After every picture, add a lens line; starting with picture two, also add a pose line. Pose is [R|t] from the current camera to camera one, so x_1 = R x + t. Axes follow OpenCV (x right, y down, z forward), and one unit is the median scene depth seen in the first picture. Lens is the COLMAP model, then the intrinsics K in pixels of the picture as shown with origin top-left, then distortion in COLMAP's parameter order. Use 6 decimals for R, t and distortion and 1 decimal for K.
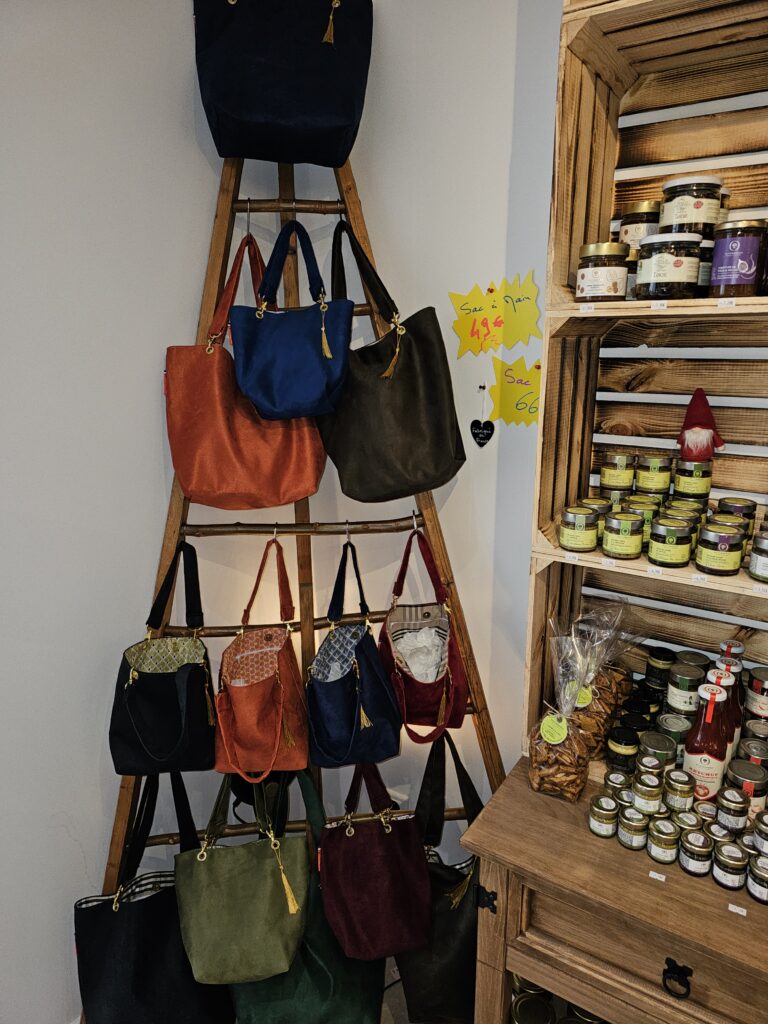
lens RADIAL K [[690.1, 0, 384.7], [0, 690.1, 516.4], [0, 0, 1]] dist [0.028940, -0.007410]
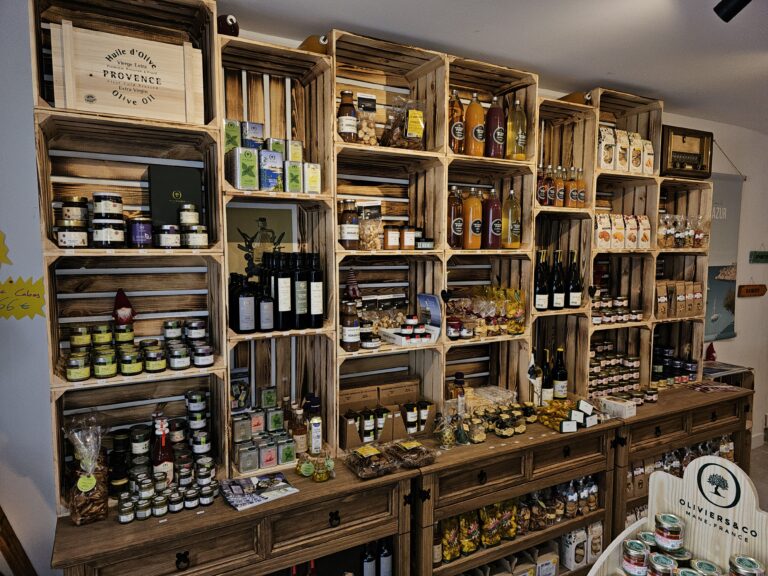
lens RADIAL K [[517.6, 0, 384.2], [0, 517.6, 289.4], [0, 0, 1]] dist [0.028940, -0.007410]
pose [[0.488123, -0.073089, 0.869709, -0.507177], [0.217449, 0.975248, -0.040085, 0.045594], [-0.845253, 0.208684, 0.491934, -0.396591]]
